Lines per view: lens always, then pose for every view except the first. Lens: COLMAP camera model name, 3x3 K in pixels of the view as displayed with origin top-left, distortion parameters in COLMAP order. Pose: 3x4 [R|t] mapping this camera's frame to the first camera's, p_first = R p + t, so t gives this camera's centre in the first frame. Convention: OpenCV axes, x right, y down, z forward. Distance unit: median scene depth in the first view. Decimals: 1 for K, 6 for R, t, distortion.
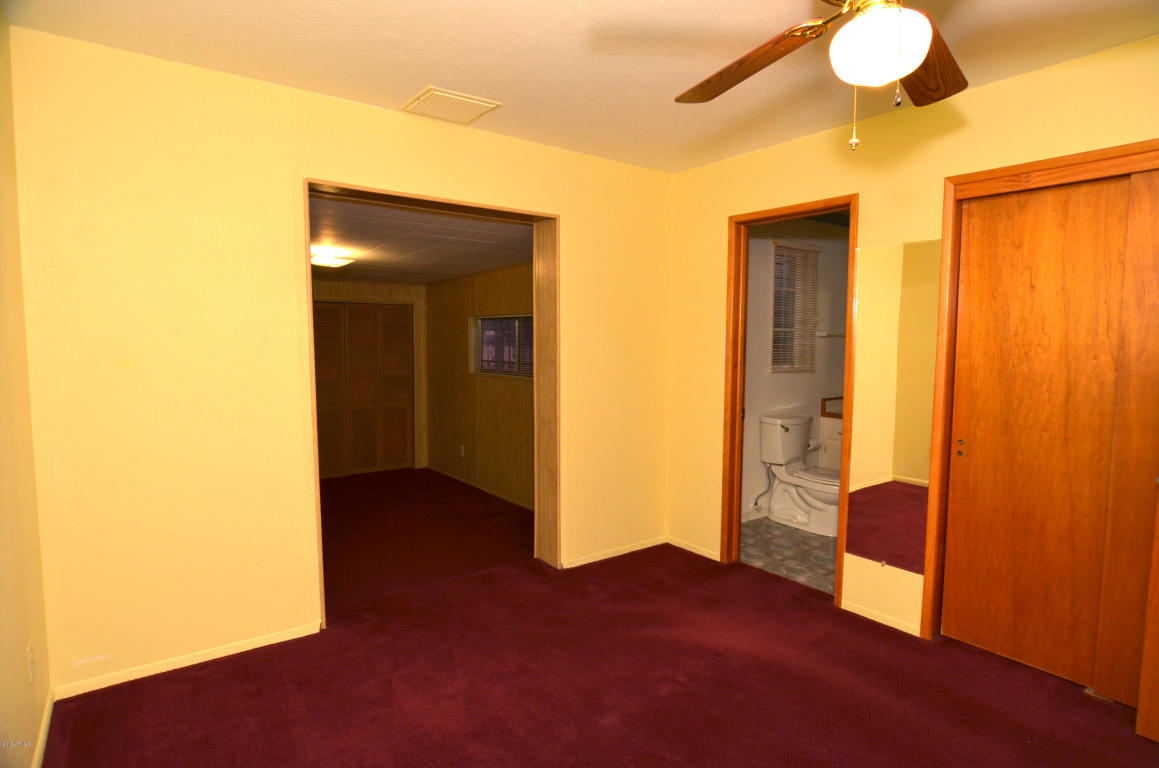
lens RADIAL K [[618.4, 0, 583.0], [0, 618.4, 389.4], [0, 0, 1]] dist [-0.037310, 0.007443]
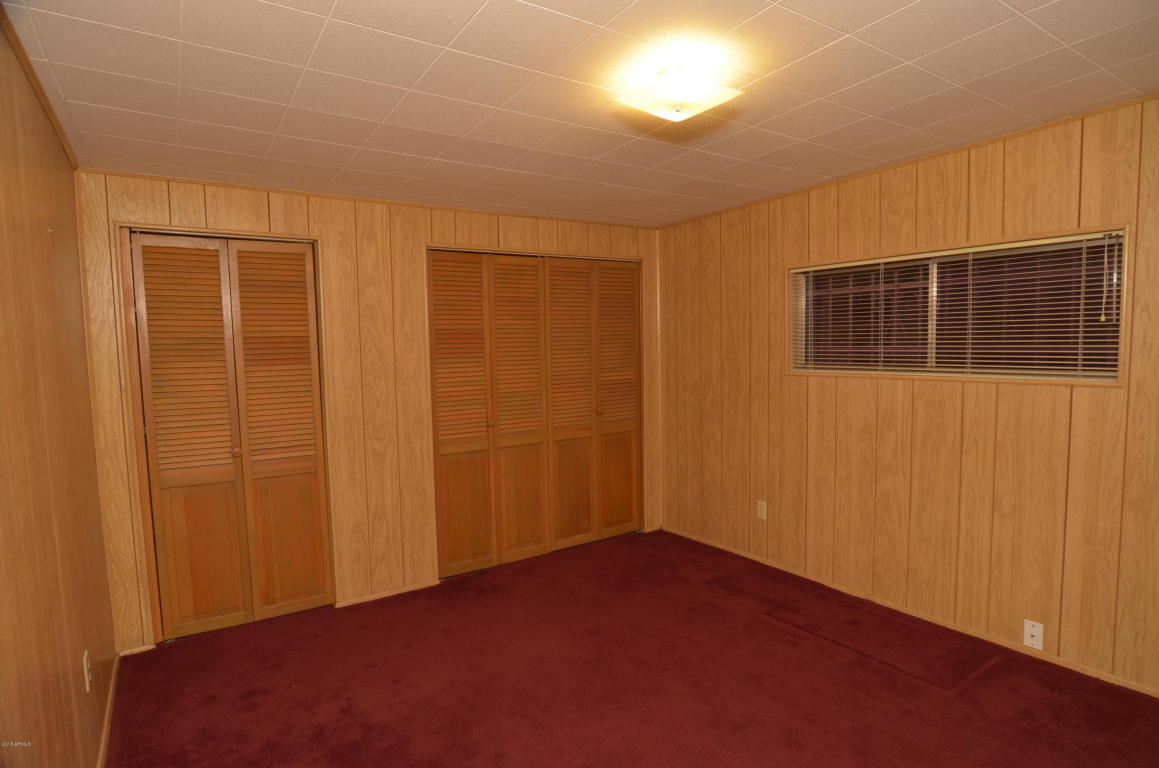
lens RADIAL K [[618.4, 0, 575.6], [0, 618.4, 382.9], [0, 0, 1]] dist [-0.037310, 0.007443]
pose [[0.998570, -0.030336, -0.044028, -0.316370], [0.030193, 0.999536, -0.003895, -0.018476], [0.044126, 0.002561, 0.999023, 0.398450]]
